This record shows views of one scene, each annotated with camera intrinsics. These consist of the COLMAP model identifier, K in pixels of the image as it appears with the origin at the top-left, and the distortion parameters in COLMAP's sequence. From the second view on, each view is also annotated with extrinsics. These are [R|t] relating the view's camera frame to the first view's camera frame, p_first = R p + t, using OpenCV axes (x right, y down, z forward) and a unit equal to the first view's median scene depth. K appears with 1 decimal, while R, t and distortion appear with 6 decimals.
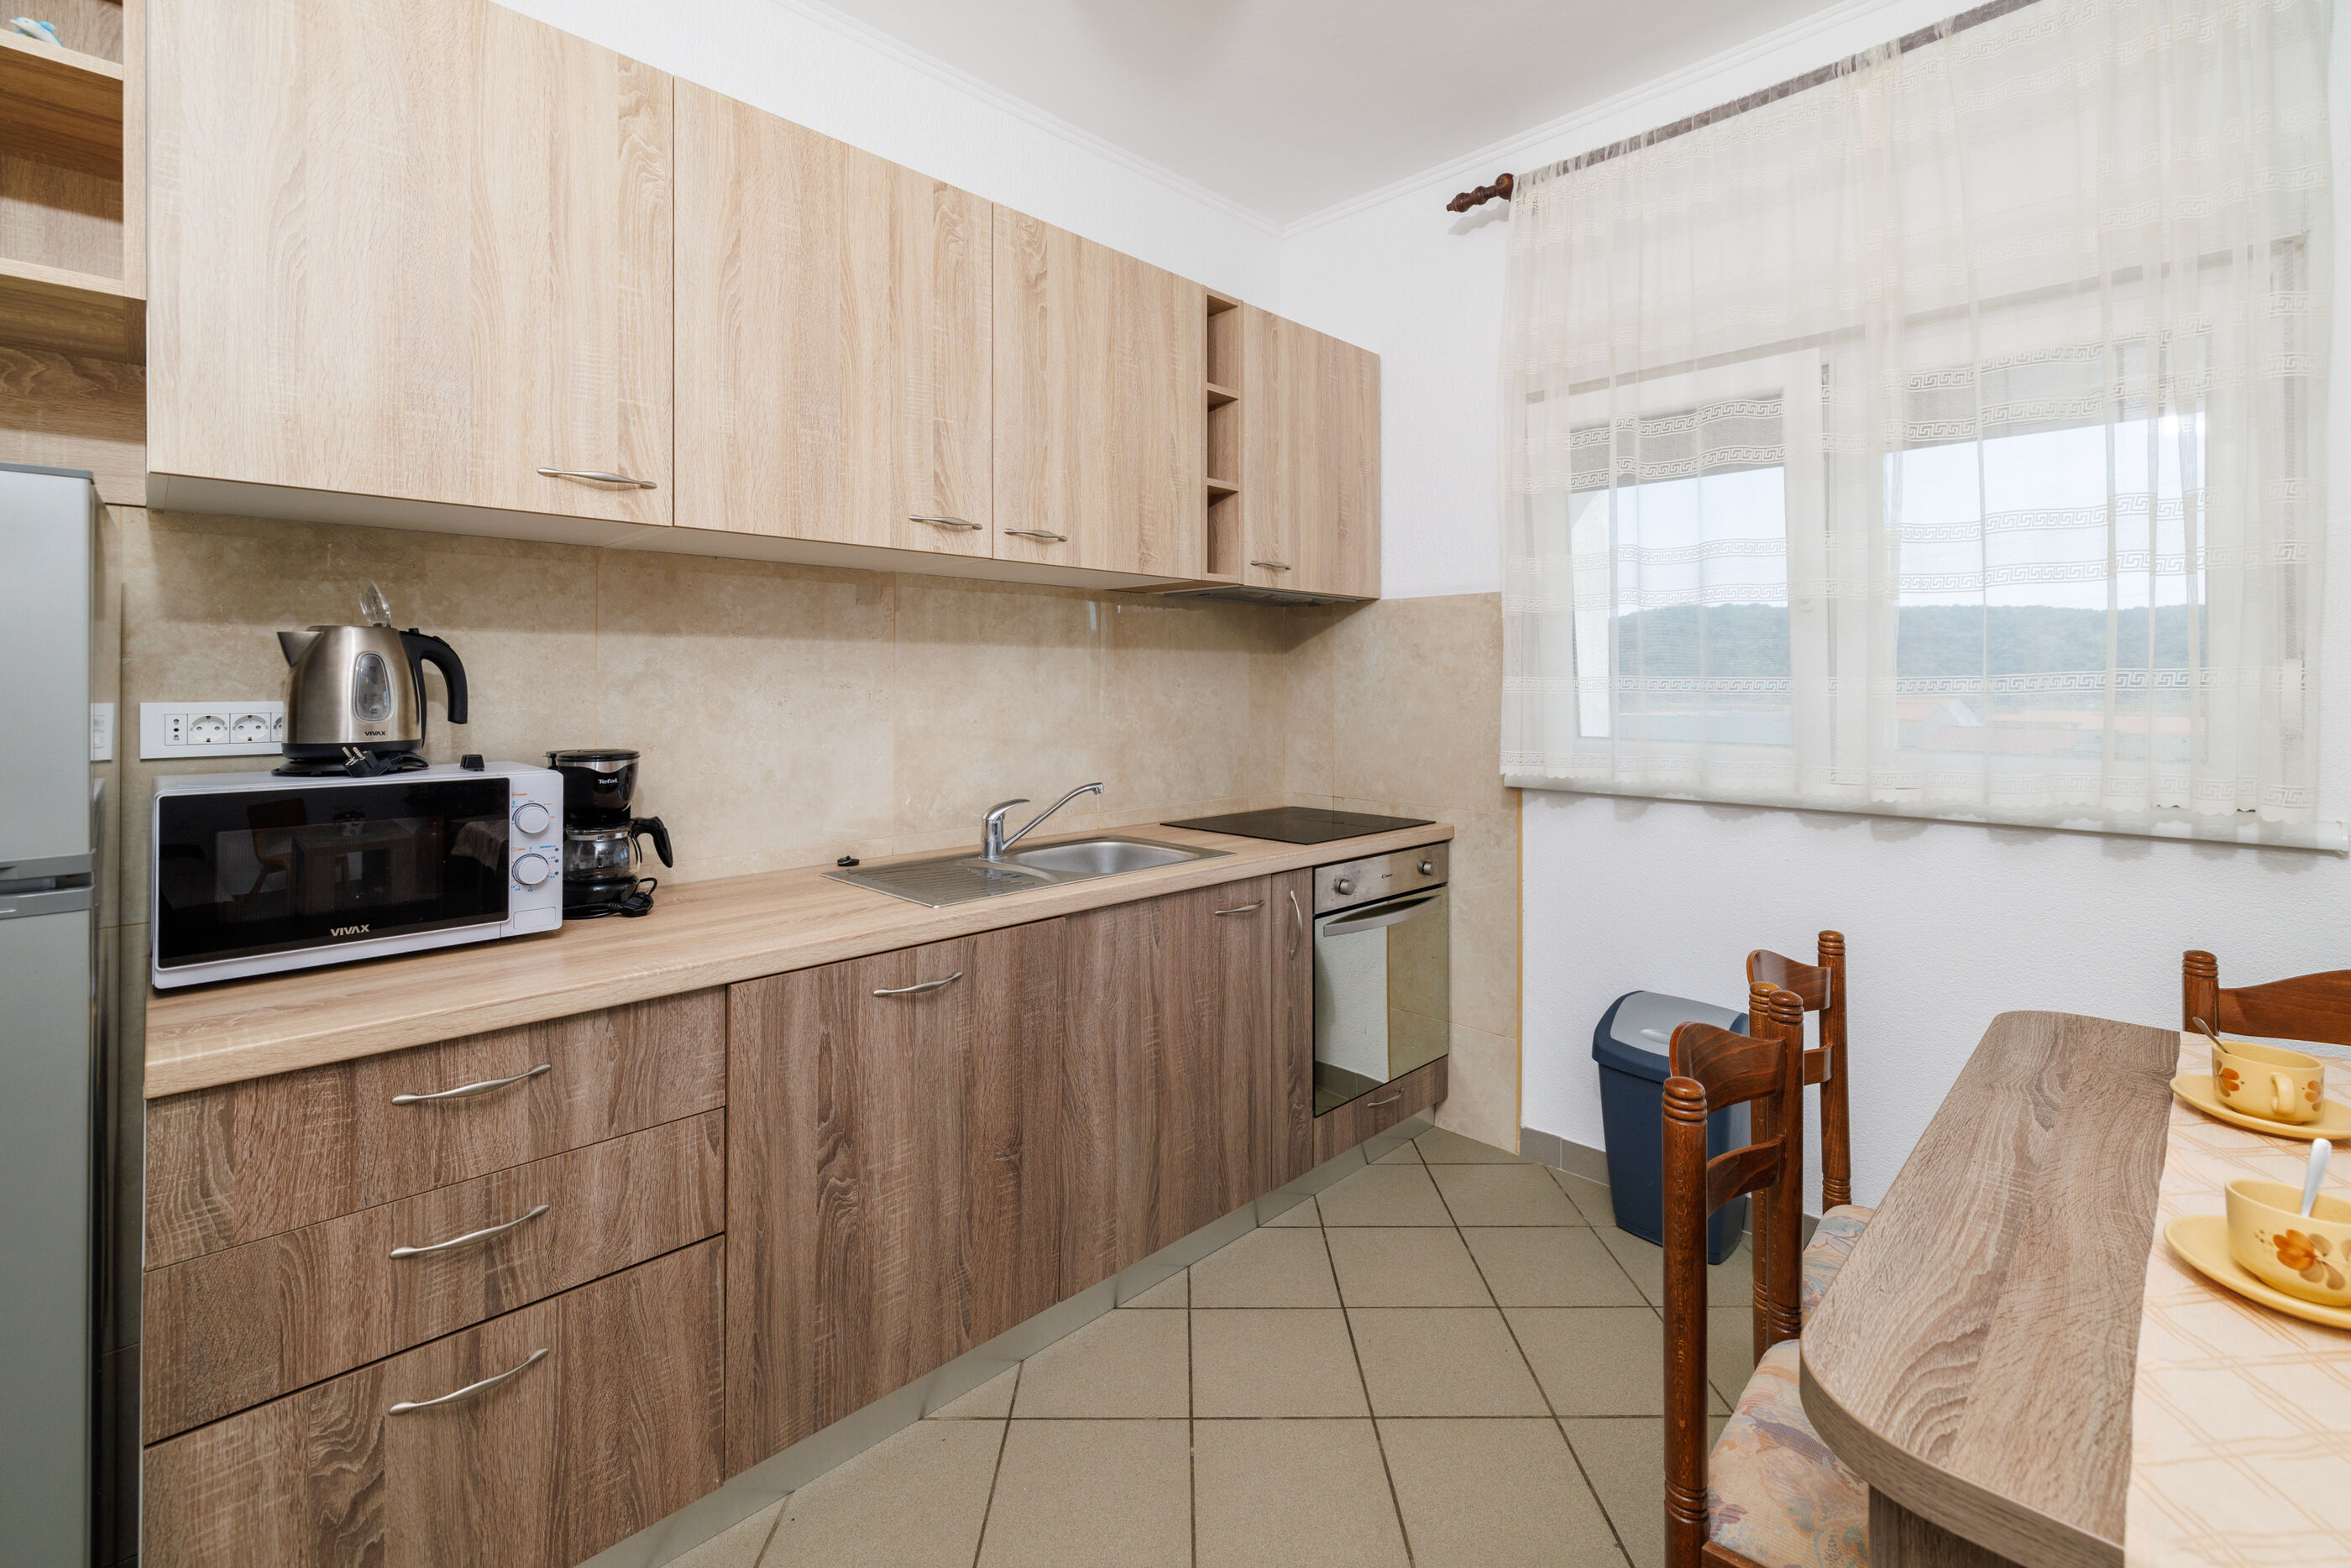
lens RADIAL K [[1013.8, 0, 1161.9], [0, 1013.8, 686.9], [0, 0, 1]] dist [-0.008433, 0.002091]
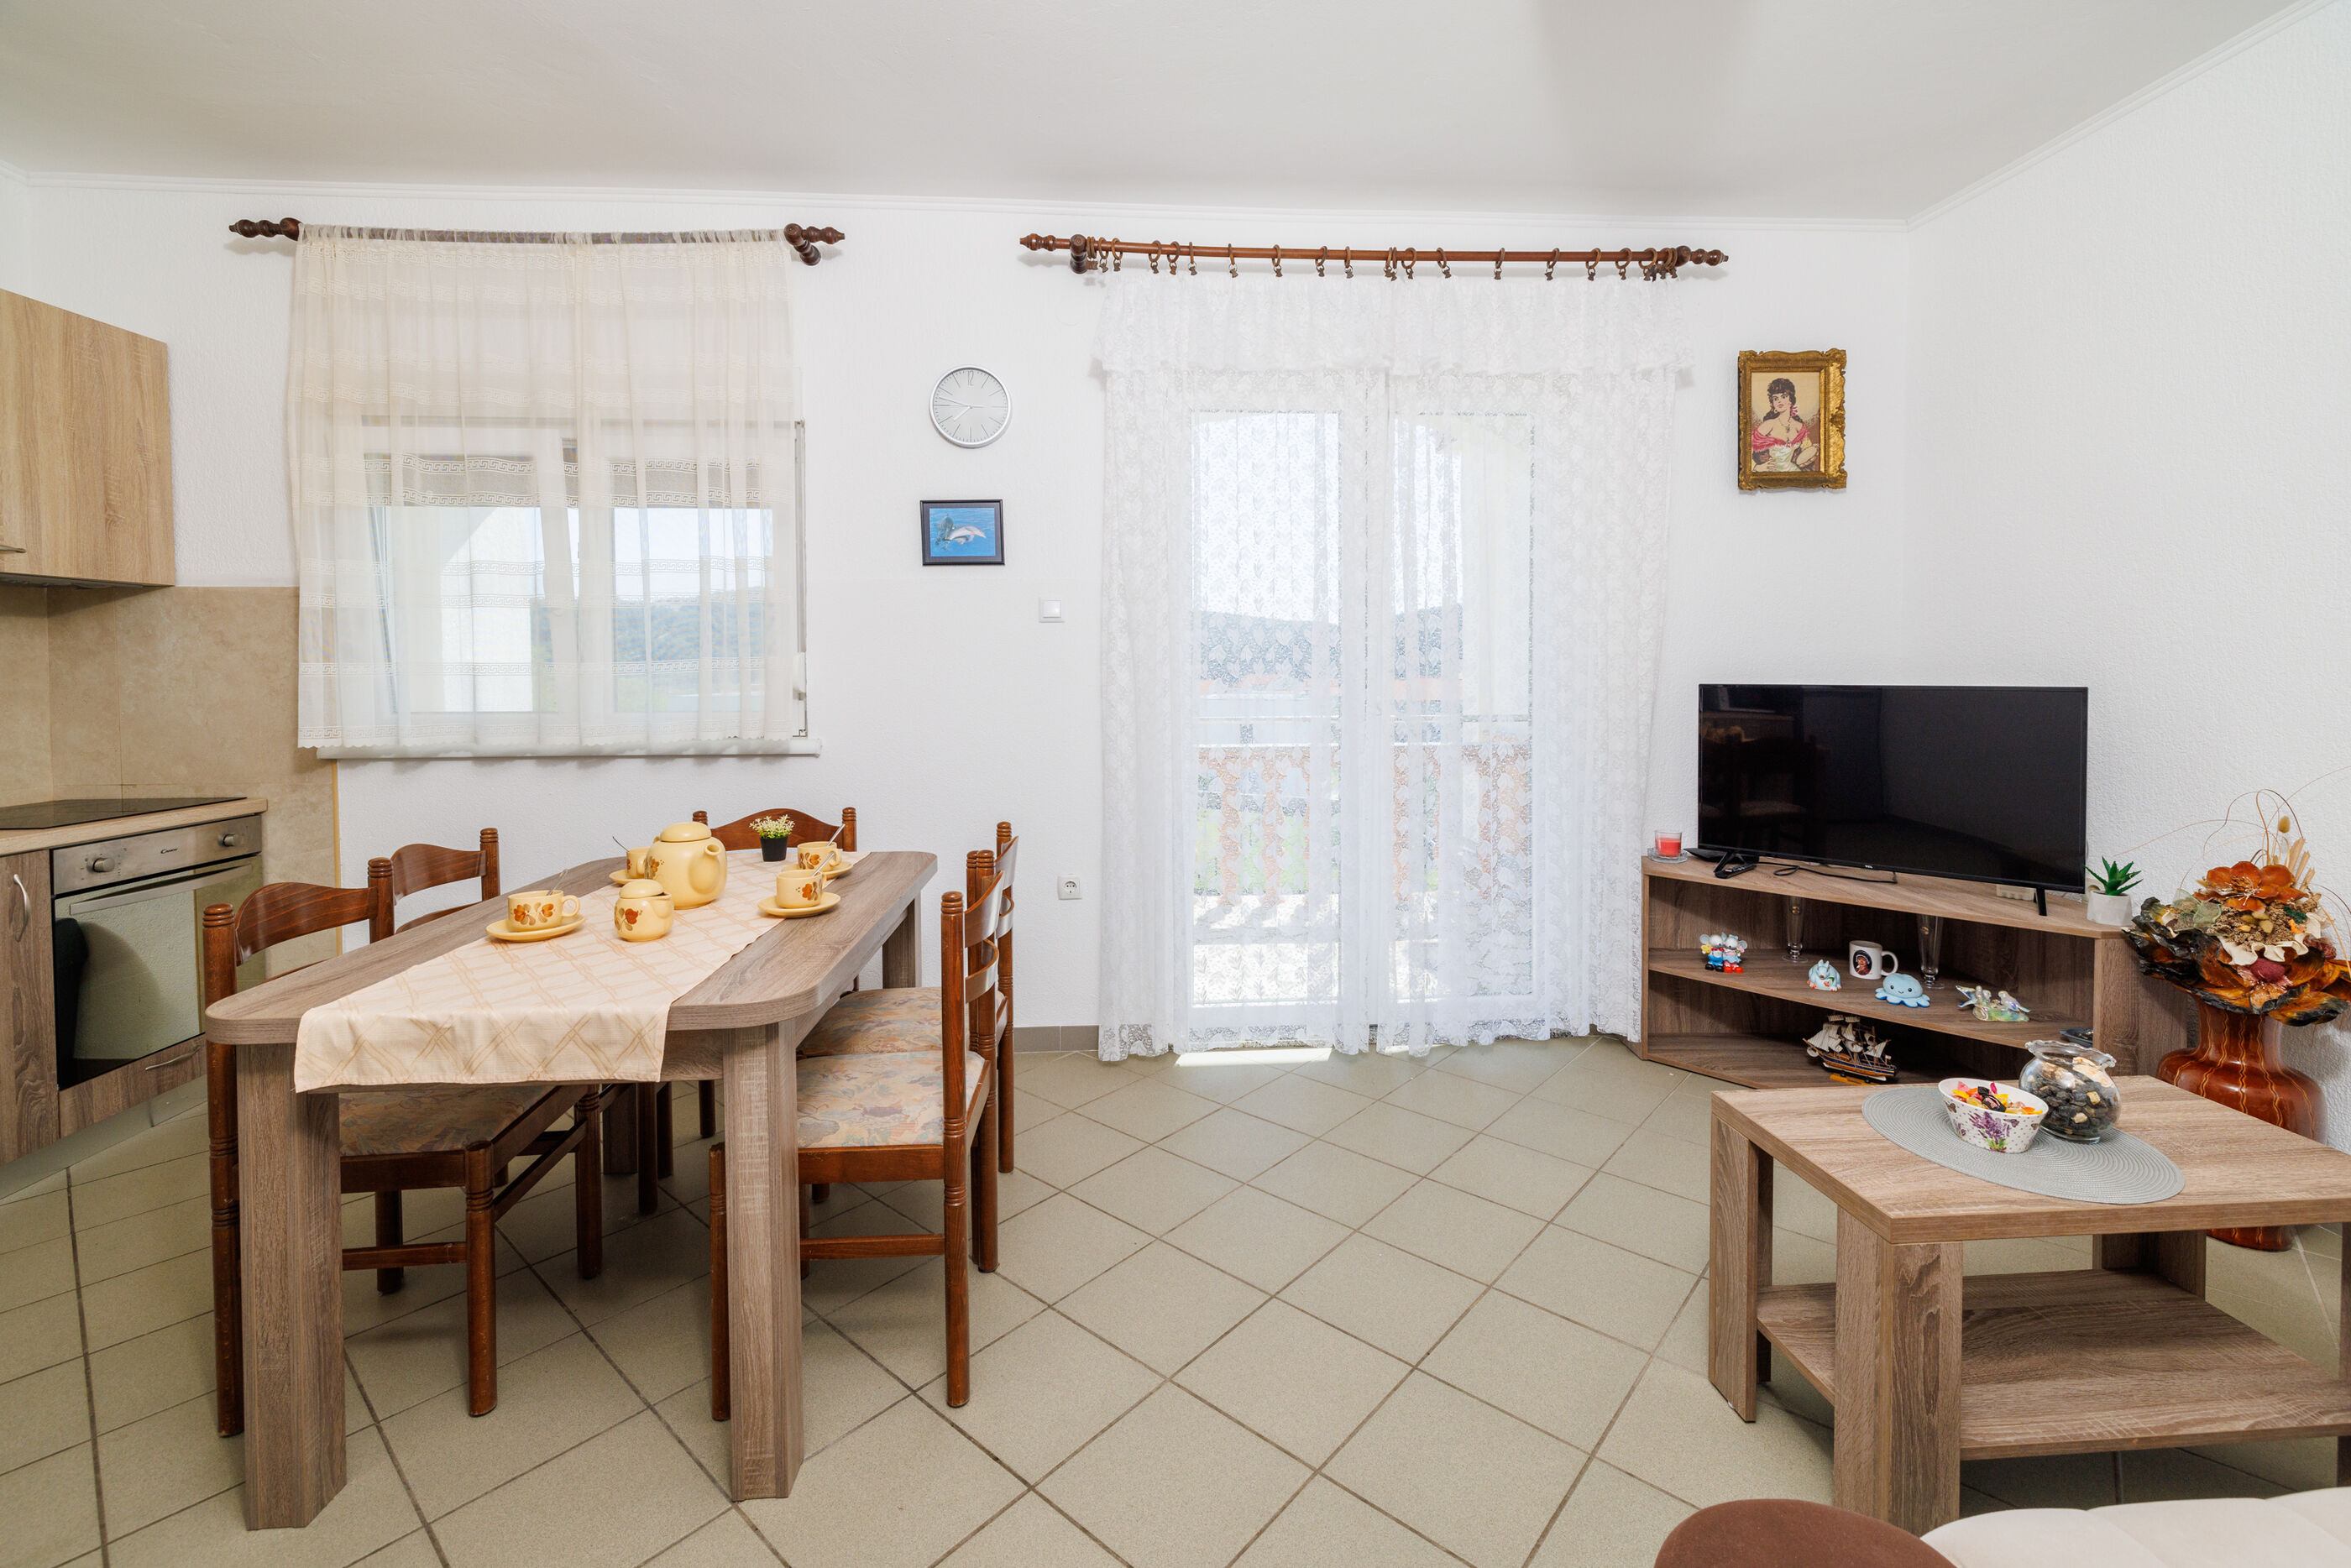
lens RADIAL K [[1013.8, 0, 1196.3], [0, 1013.8, 699.1], [0, 0, 1]] dist [-0.008433, 0.002091]
pose [[0.644252, -0.028612, 0.764278, 0.151574], [0.008358, 0.999504, 0.030372, 0.006291], [-0.764768, -0.013180, 0.644171, -0.666598]]
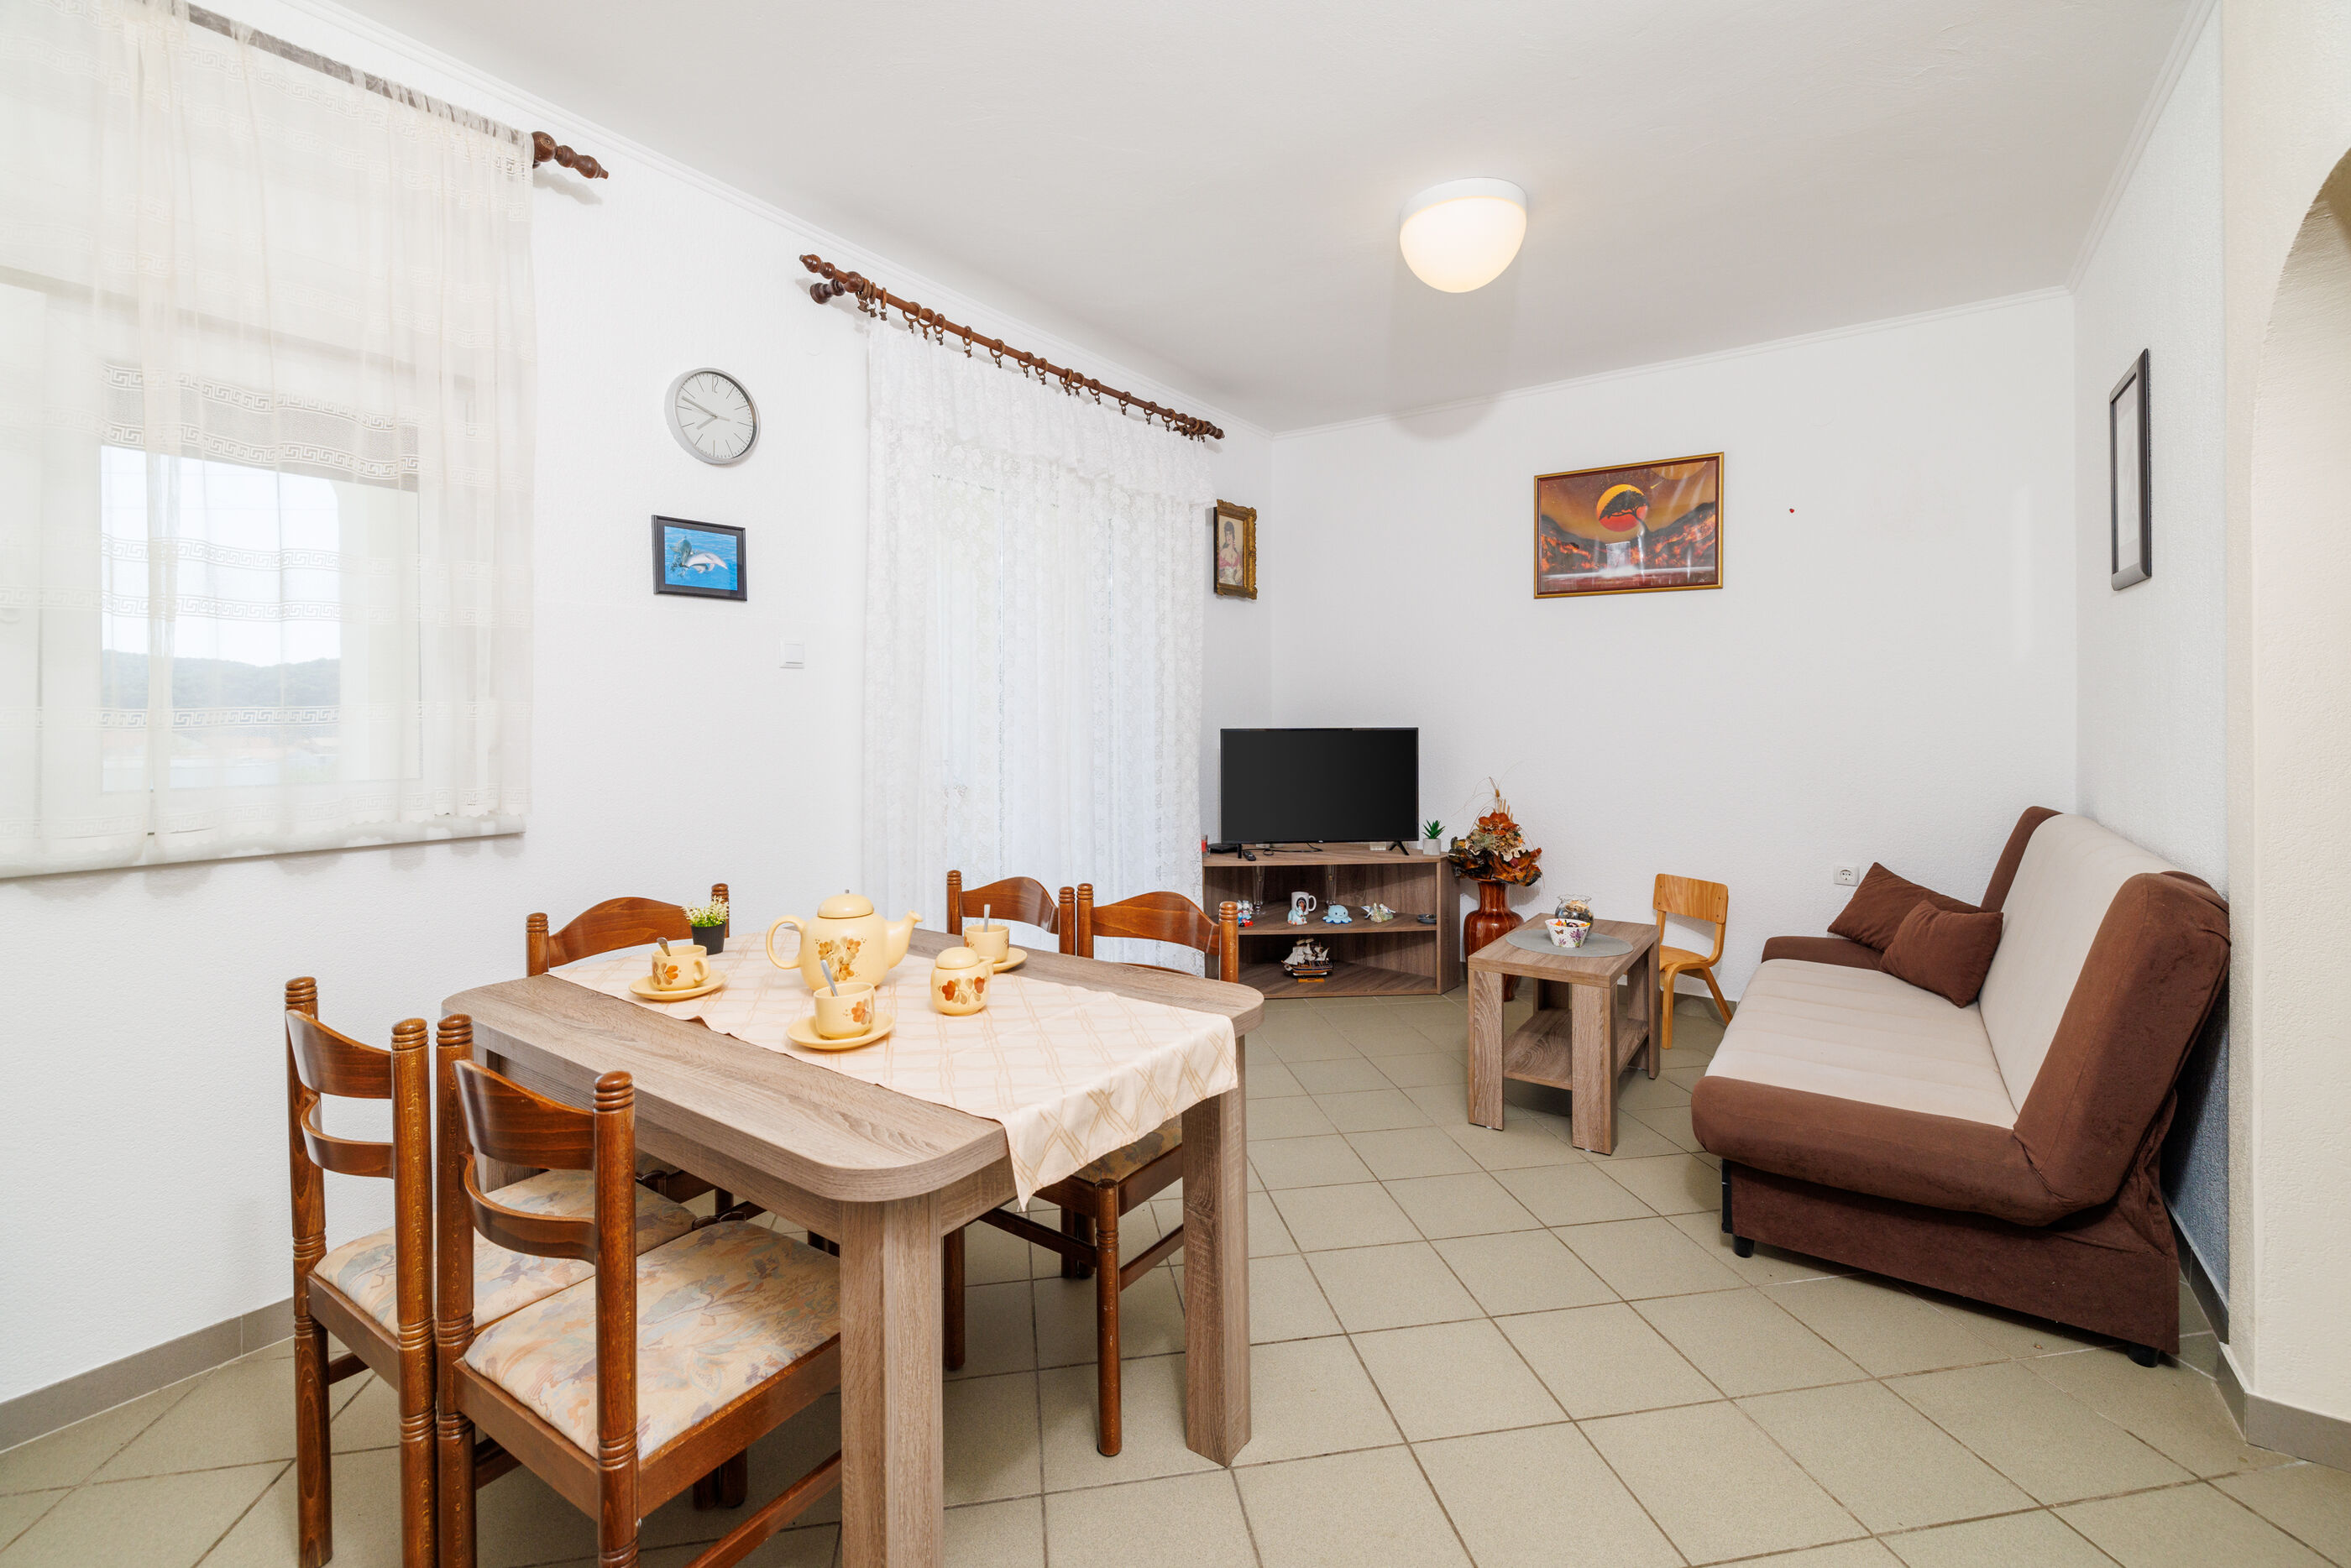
lens RADIAL K [[1013.8, 0, 1200.5], [0, 1013.8, 719.3], [0, 0, 1]] dist [-0.008433, 0.002091]
pose [[-0.212856, -0.005455, 0.977068, -0.352014], [0.006663, 0.999953, 0.007035, -0.000006], [-0.977061, 0.008007, -0.212810, 0.310213]]
